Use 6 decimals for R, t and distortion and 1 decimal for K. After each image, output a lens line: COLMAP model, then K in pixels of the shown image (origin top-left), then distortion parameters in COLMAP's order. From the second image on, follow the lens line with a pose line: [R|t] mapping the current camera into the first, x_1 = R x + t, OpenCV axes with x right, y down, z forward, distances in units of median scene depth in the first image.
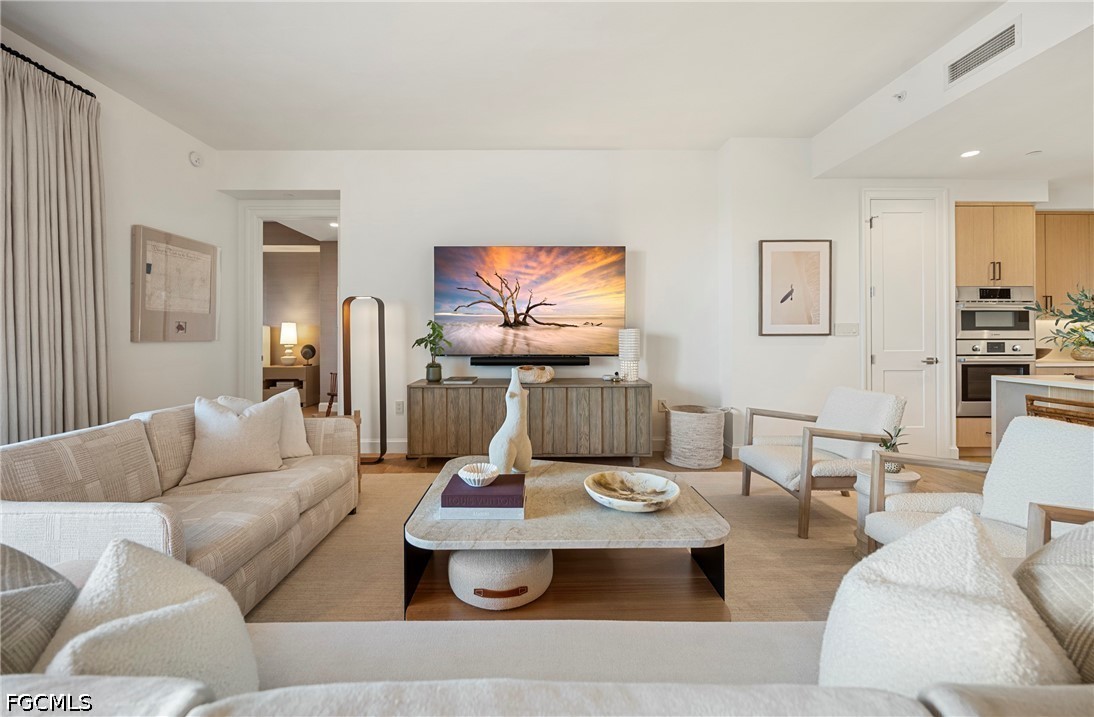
lens RADIAL K [[448.9, 0, 542.8], [0, 448.9, 337.2], [0, 0, 1]] dist [0.002468, 0.000164]
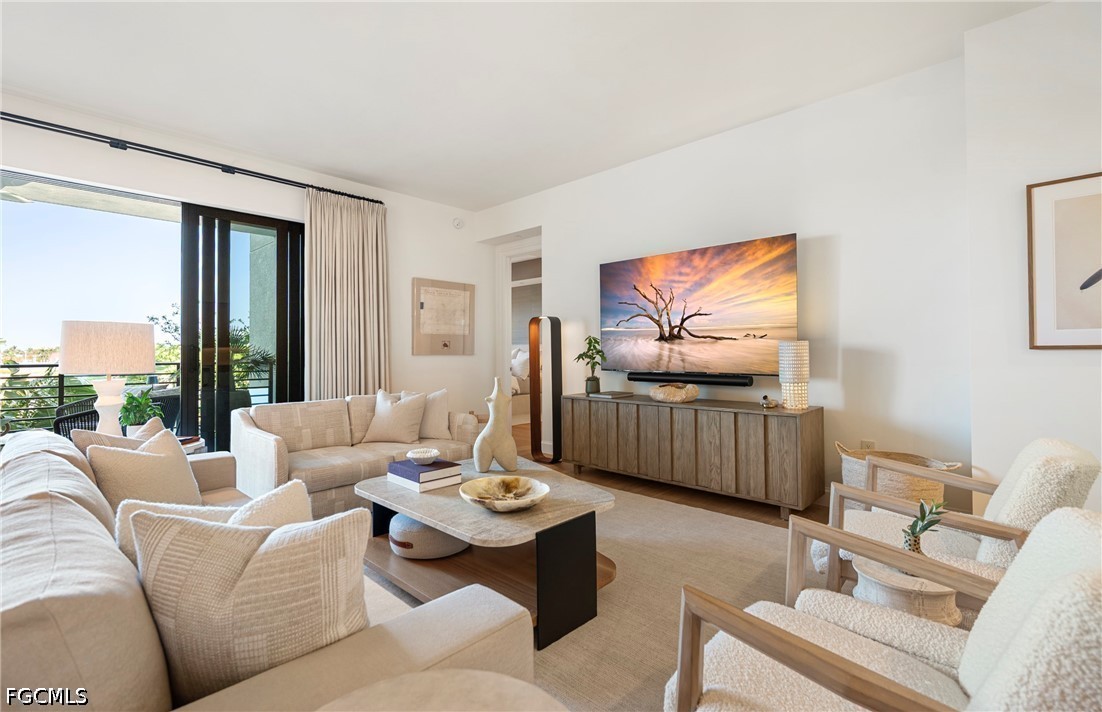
lens RADIAL K [[497.5, 0, 551.0], [0, 497.5, 356.0], [0, 0, 1]] dist [-0.000745, 0.000042]
pose [[0.715655, 0.004552, -0.698439, 0.477861], [-0.003707, 0.999989, 0.002719, 0.006263], [0.698444, 0.000643, 0.715664, 0.102733]]
